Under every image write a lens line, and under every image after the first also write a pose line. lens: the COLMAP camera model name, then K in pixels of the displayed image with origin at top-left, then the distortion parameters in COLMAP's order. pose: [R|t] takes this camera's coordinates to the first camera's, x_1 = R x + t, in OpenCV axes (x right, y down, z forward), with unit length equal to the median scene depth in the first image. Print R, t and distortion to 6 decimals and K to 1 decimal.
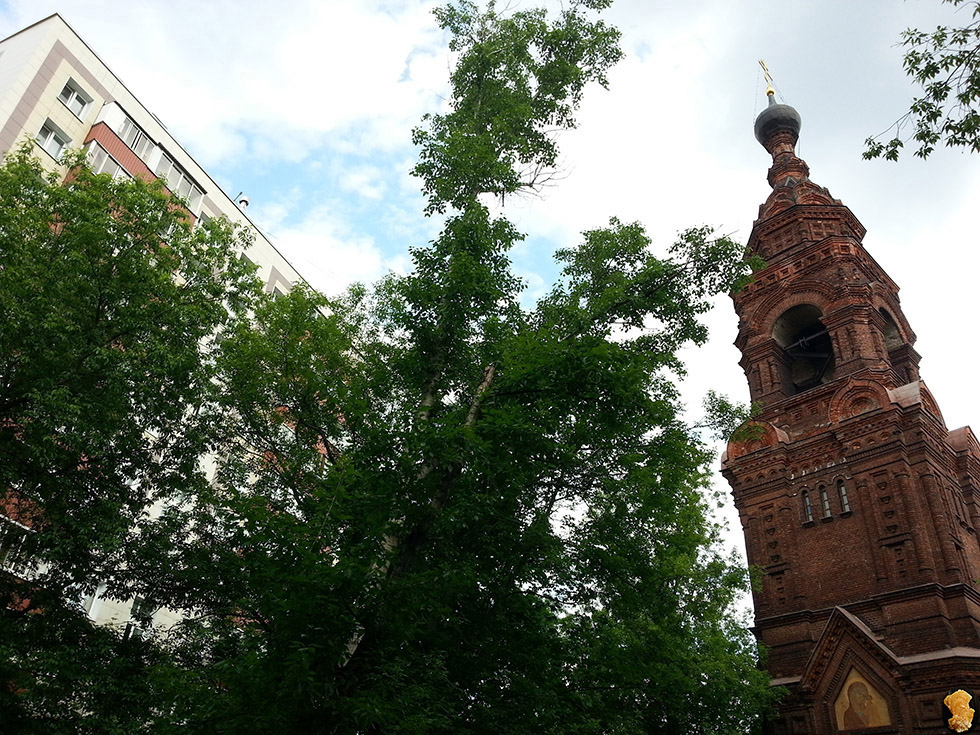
lens RADIAL K [[813.3, 0, 508.7], [0, 813.3, 368.2], [0, 0, 1]] dist [0.016060, -0.048018]
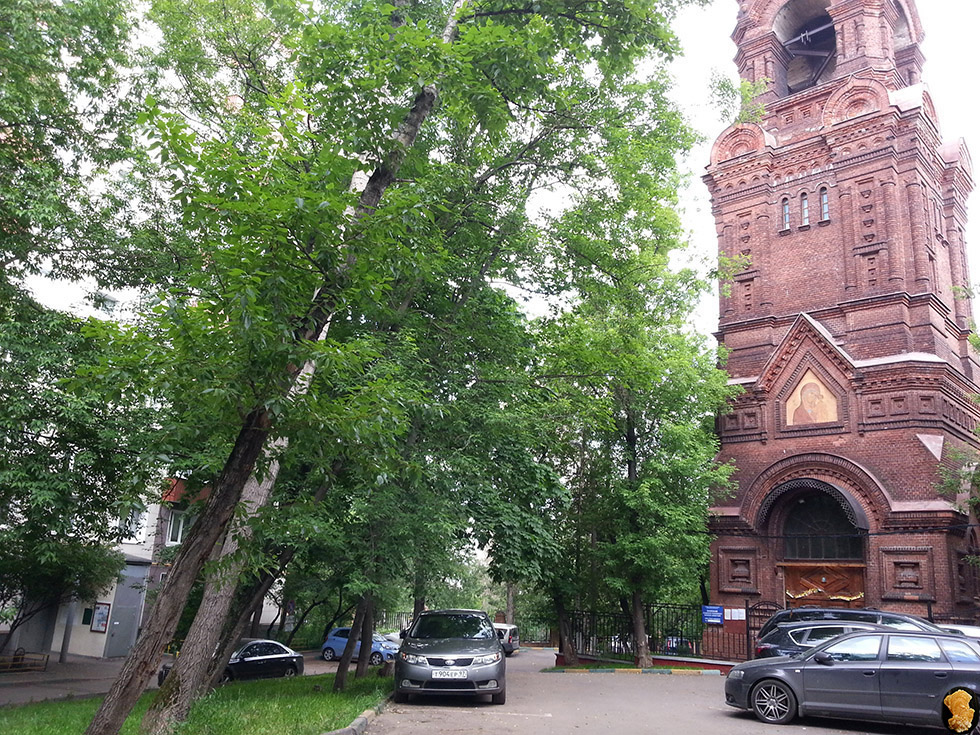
lens RADIAL K [[813.3, 0, 510.9], [0, 813.3, 365.6], [0, 0, 1]] dist [0.016060, -0.048018]
pose [[0.998769, 0.019118, 0.045781, -0.003868], [-0.033265, 0.942667, 0.332074, 0.030668], [-0.036807, -0.333188, 0.942142, 0.036971]]
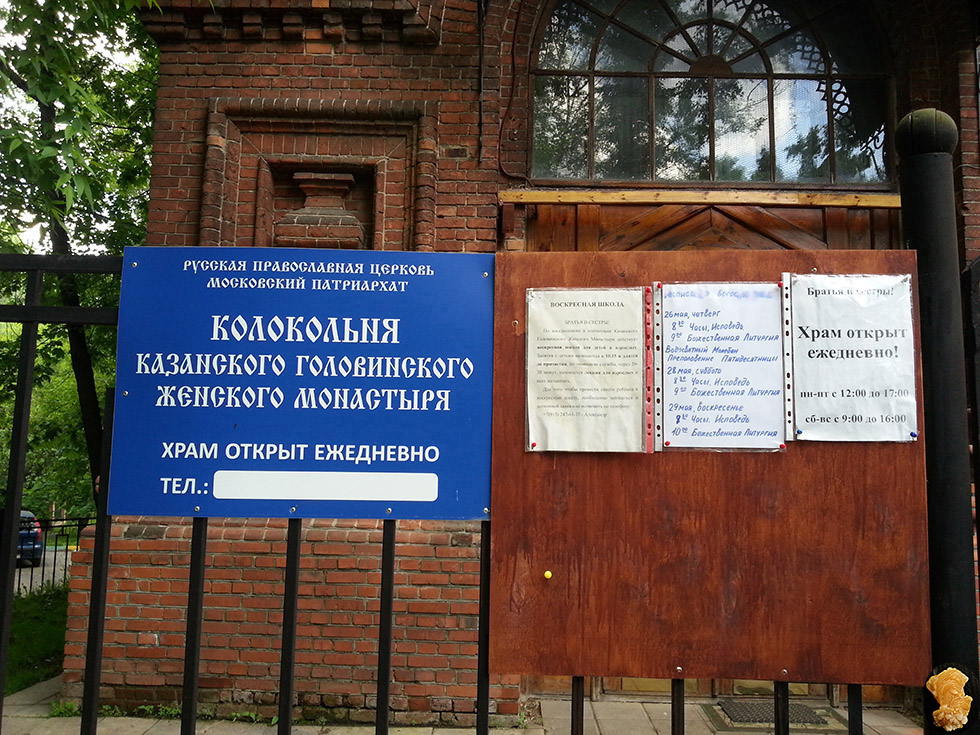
lens RADIAL K [[813.3, 0, 495.1], [0, 813.3, 365.9], [0, 0, 1]] dist [0.016060, -0.048018]
pose [[0.732086, 0.051777, 0.679242, 0.231009], [-0.382376, 0.856442, 0.346838, 0.543346], [-0.563773, -0.513641, 0.646787, 0.725144]]
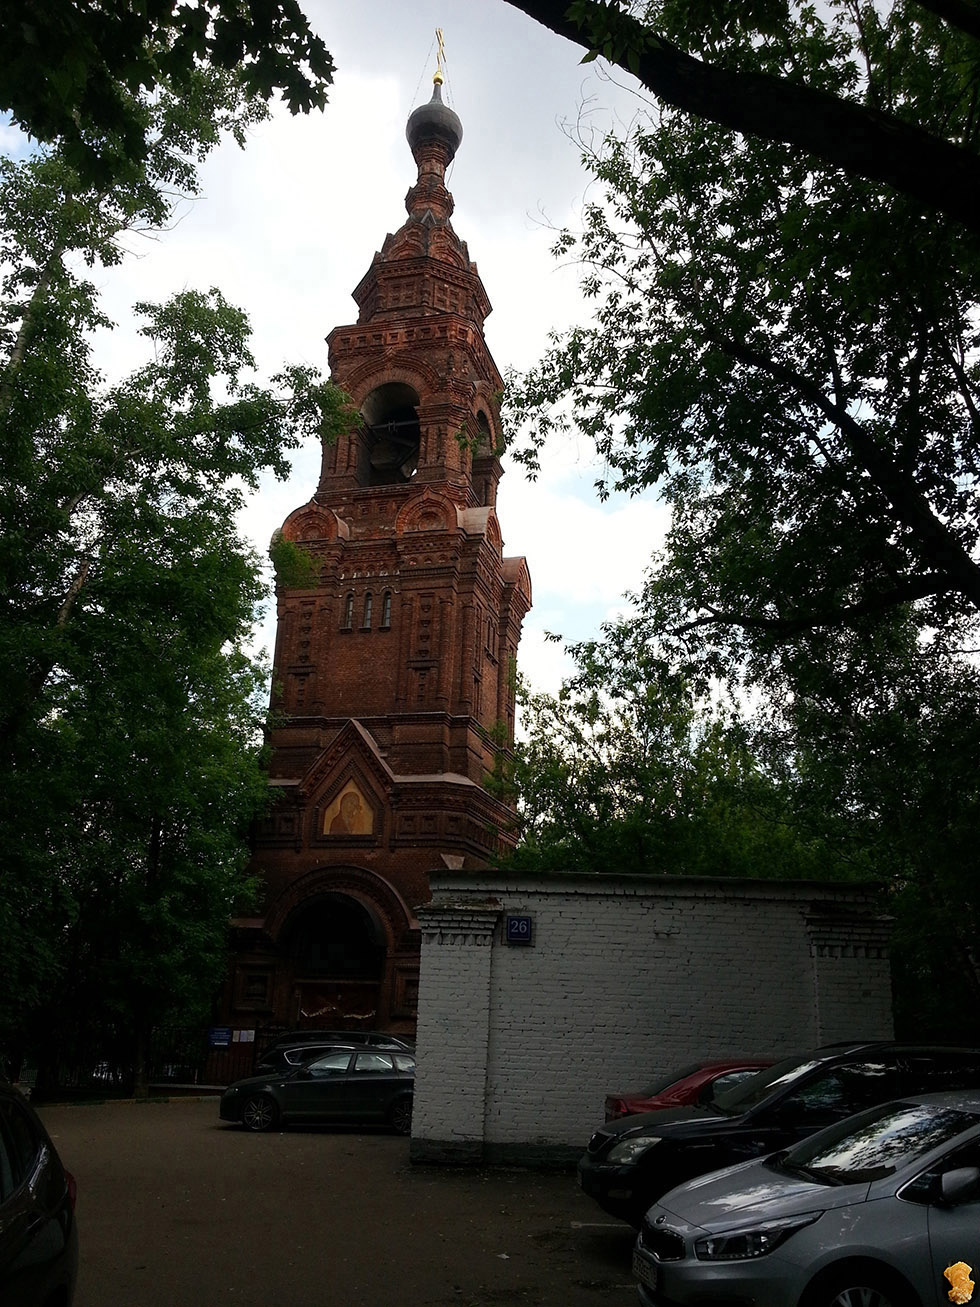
lens RADIAL K [[1084.7, 0, 503.1], [0, 1084.7, 659.7], [0, 0, 1]] dist [0.016060, -0.048018]
pose [[0.868266, 0.141922, 0.475365, -0.073119], [-0.277532, 0.933194, 0.228310, -0.126267], [-0.411205, -0.330163, 0.849649, -0.169026]]
